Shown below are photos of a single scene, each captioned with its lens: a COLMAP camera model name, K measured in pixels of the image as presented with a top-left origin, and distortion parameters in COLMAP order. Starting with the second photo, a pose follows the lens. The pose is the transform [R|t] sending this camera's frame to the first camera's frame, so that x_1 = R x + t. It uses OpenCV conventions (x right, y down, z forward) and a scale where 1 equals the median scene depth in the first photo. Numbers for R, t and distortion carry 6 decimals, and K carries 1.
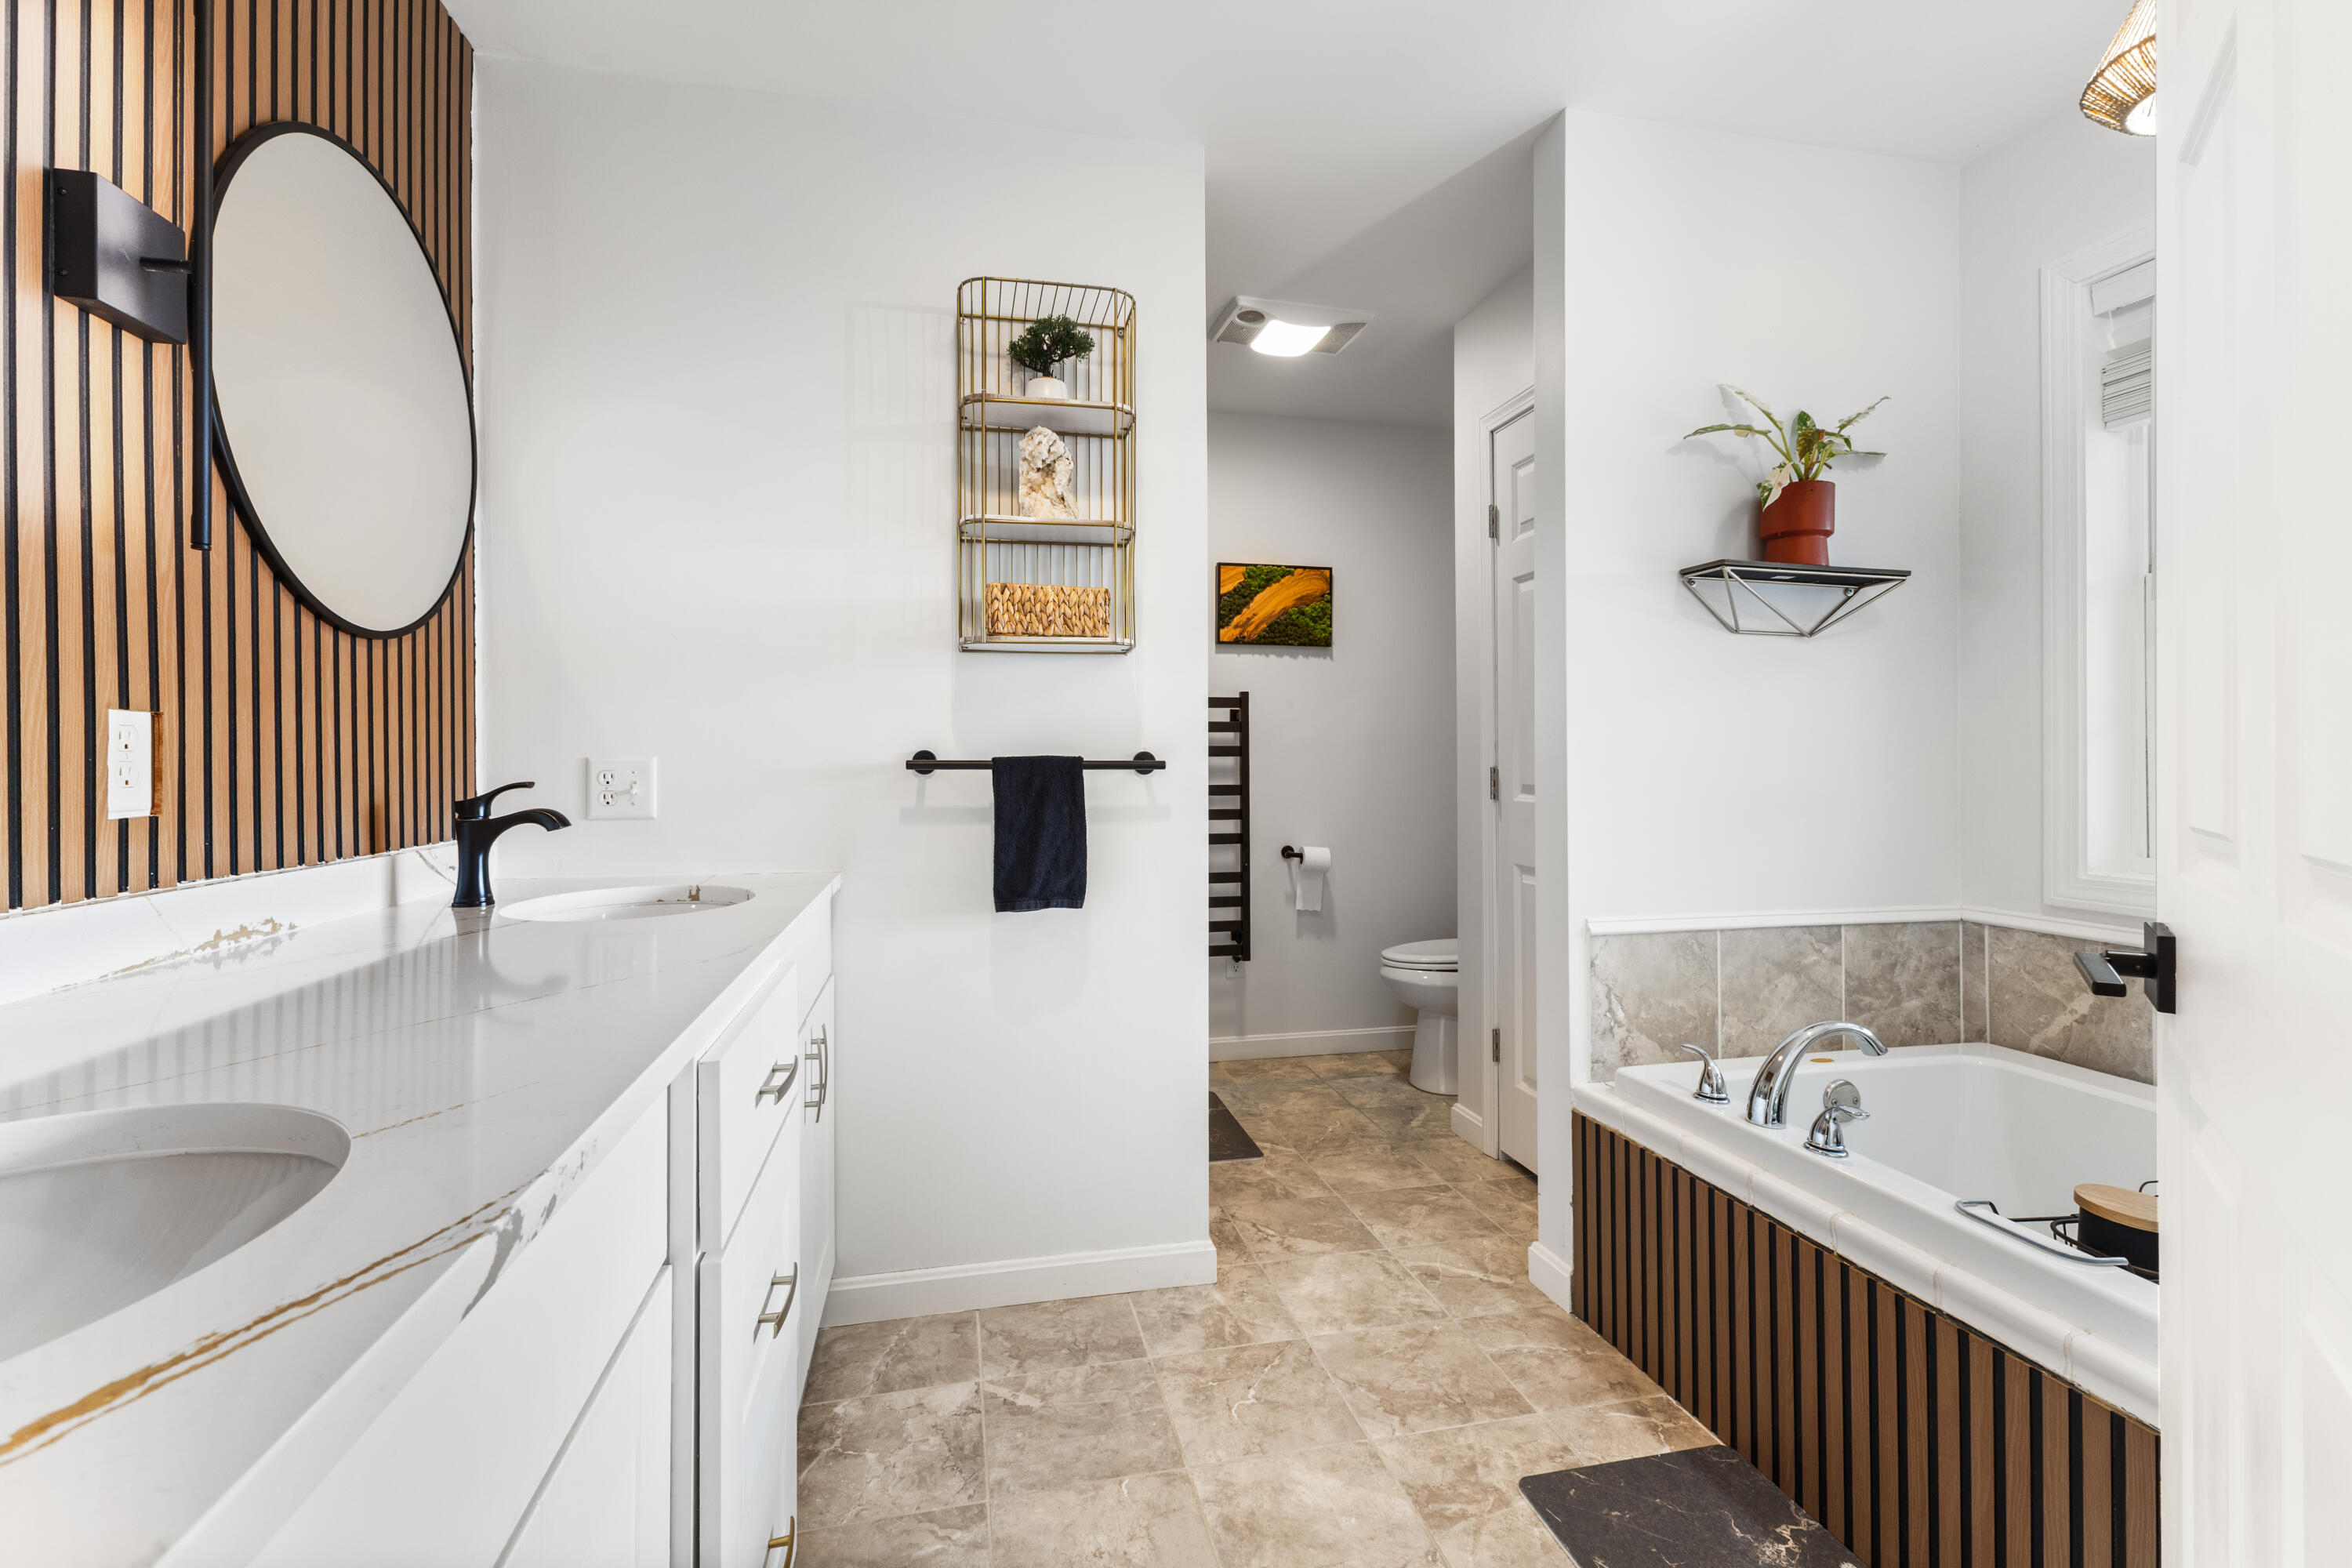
lens RADIAL K [[1039.7, 0, 1185.8], [0, 1039.7, 764.8], [0, 0, 1]] dist [0.011084, -0.002798]
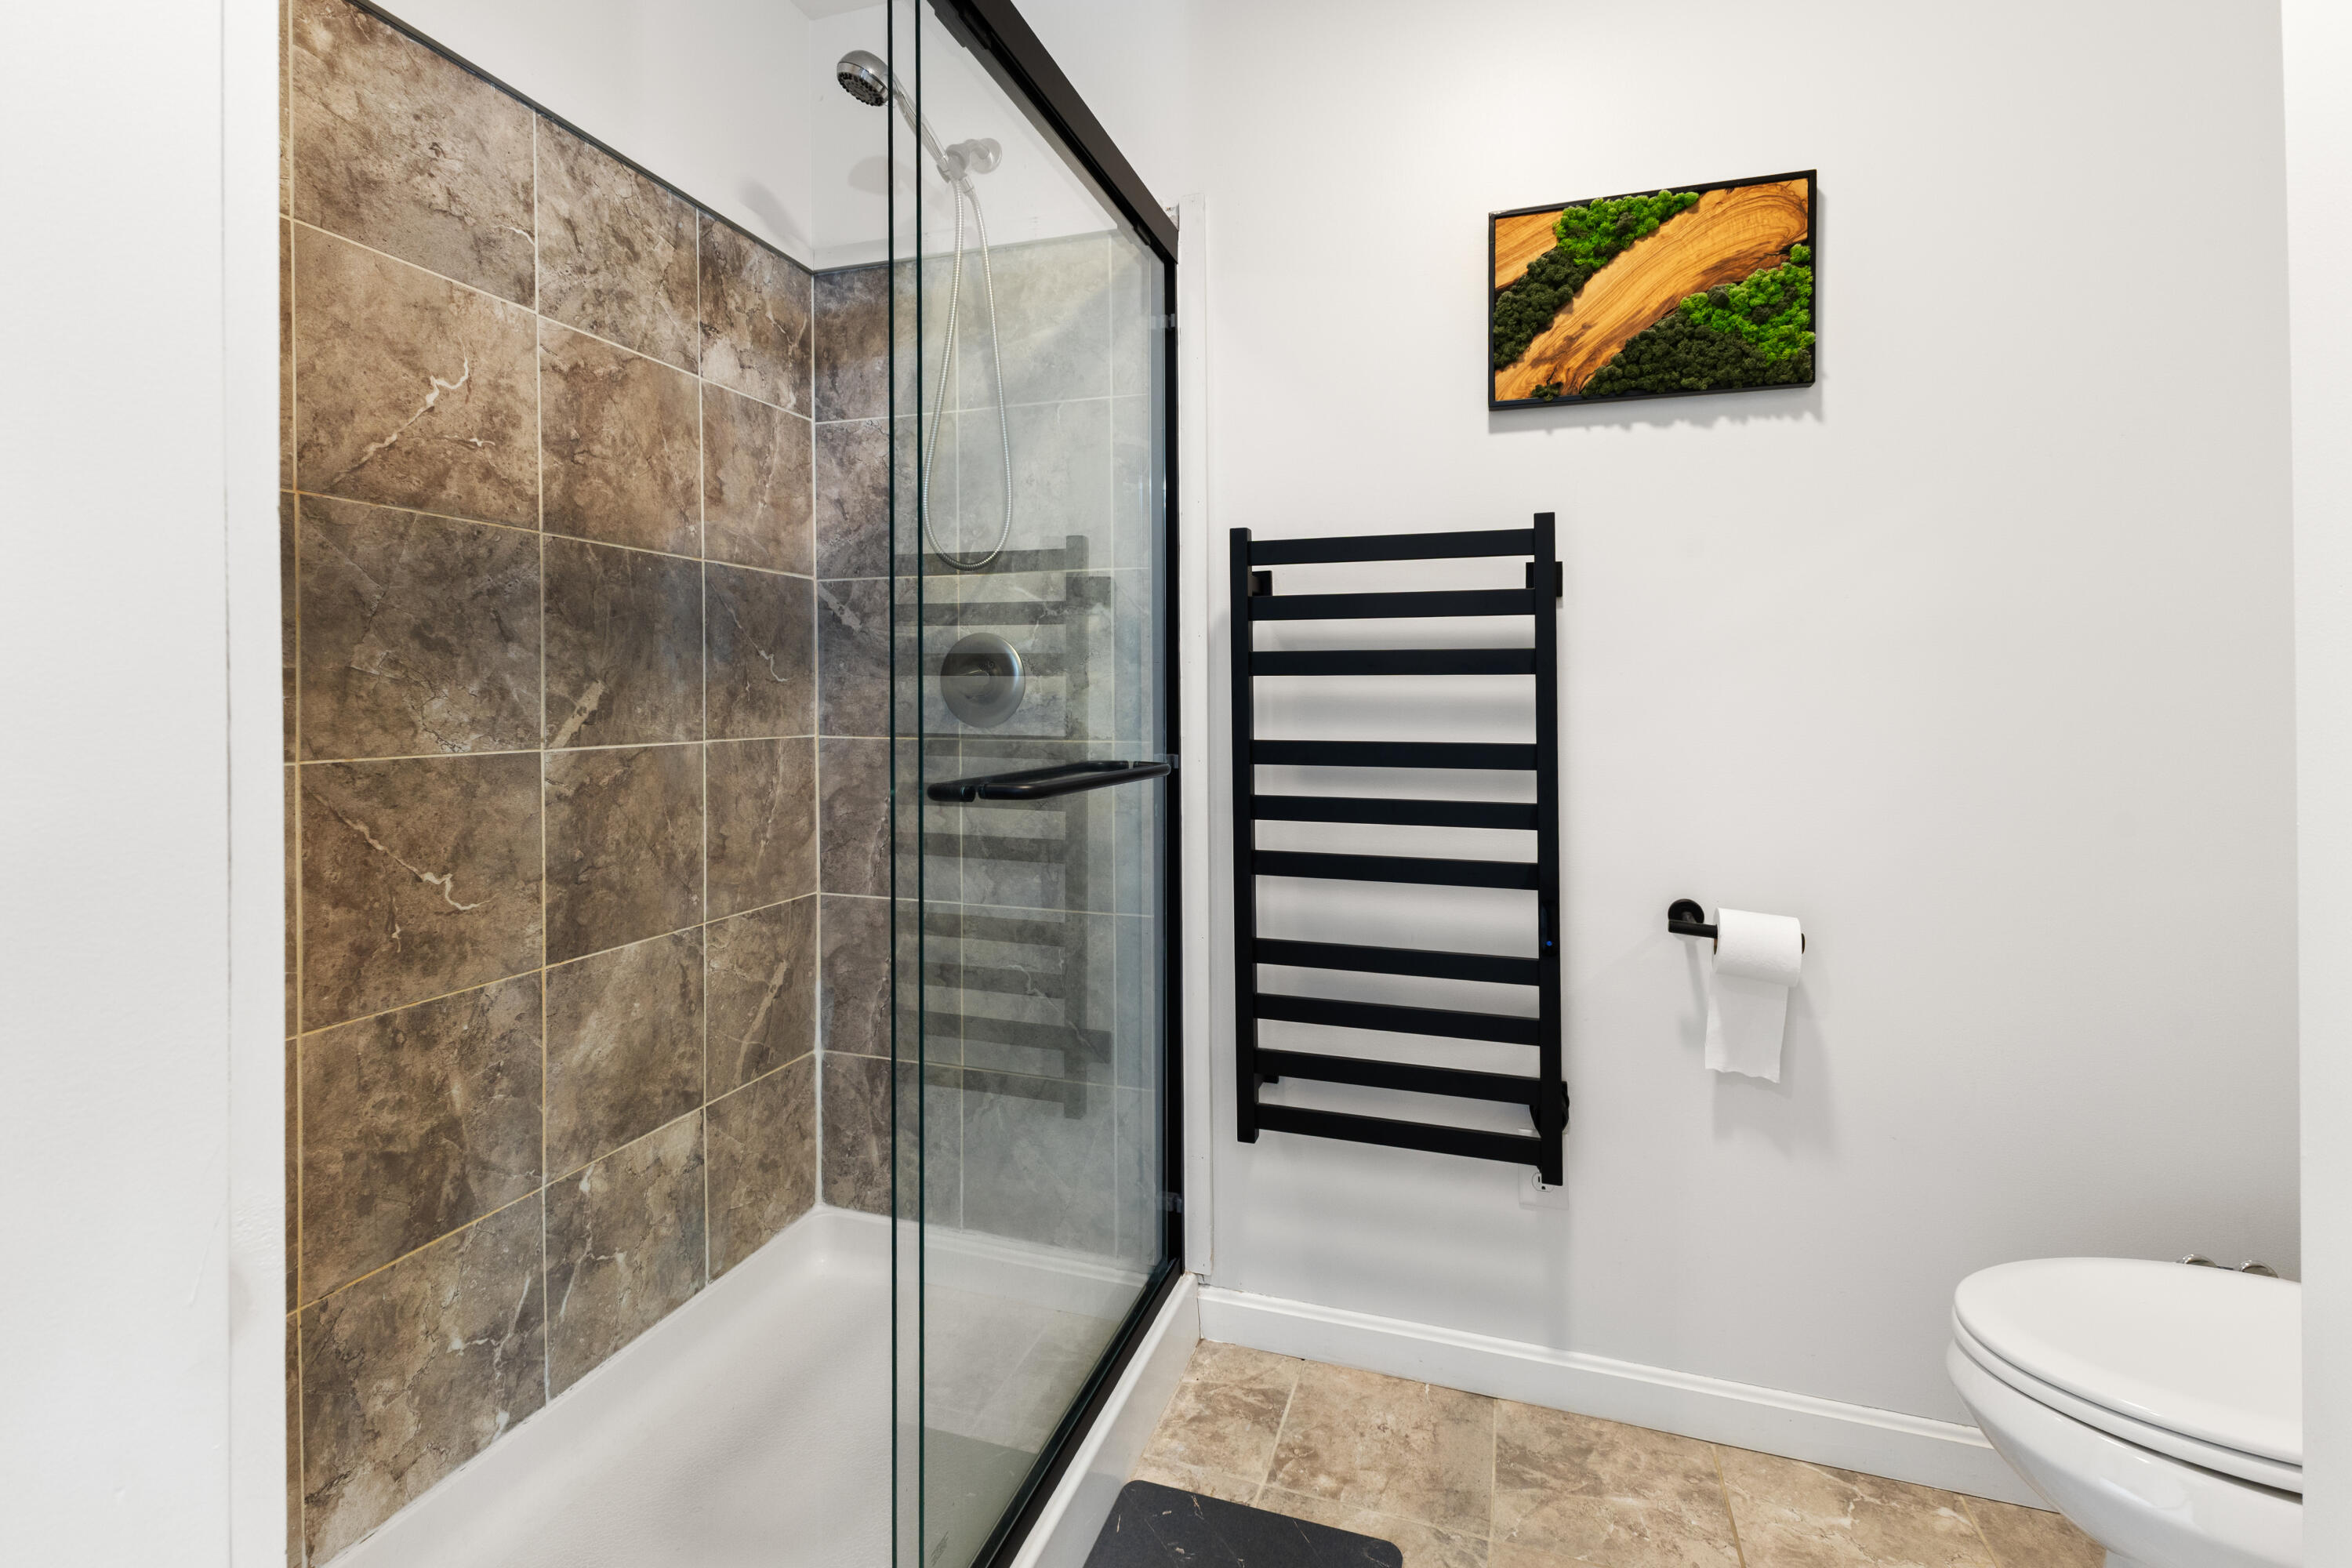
lens RADIAL K [[1039.7, 0, 1185.5], [0, 1039.7, 685.0], [0, 0, 1]] dist [0.011084, -0.002798]
pose [[0.857477, -0.002436, -0.514517, 0.141677], [-0.000219, 0.999987, -0.005098, -0.001661], [0.514522, 0.004484, 0.857465, 0.570977]]
